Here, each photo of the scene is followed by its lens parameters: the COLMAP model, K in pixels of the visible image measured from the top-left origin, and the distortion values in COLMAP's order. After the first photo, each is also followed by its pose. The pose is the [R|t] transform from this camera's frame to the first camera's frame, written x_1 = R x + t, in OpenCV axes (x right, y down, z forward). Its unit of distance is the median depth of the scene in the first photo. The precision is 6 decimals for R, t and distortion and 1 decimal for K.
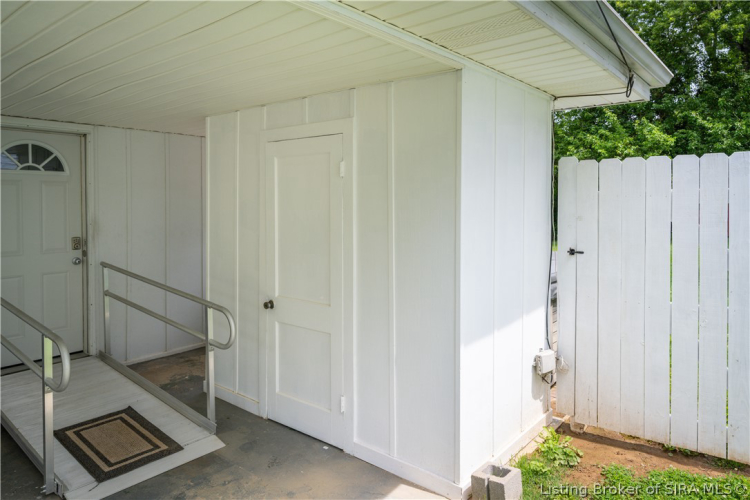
lens RADIAL K [[476.8, 0, 374.6], [0, 476.8, 205.2], [0, 0, 1]] dist [0.000202, 0.000169]
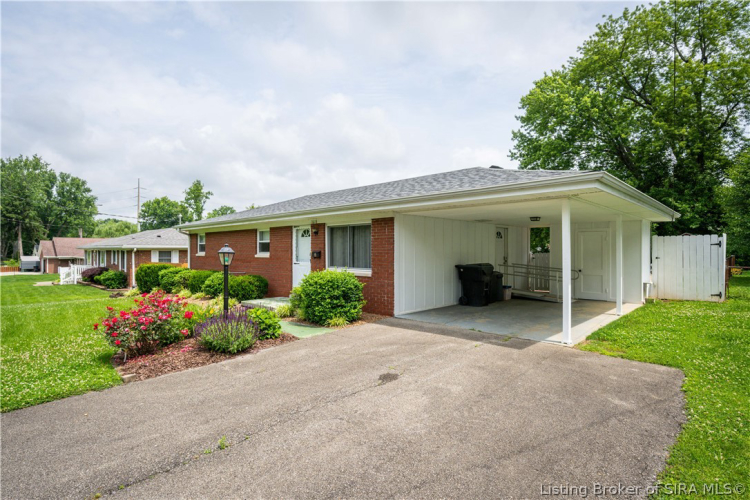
lens RADIAL K [[369.0, 0, 372.0], [0, 369.0, 252.6], [0, 0, 1]] dist [0.000012, 0.000437]
pose [[0.997640, -0.004607, -0.068511, -0.328976], [0.003982, 0.999949, -0.009257, 0.013600], [0.068550, 0.008963, 0.997607, -0.424629]]
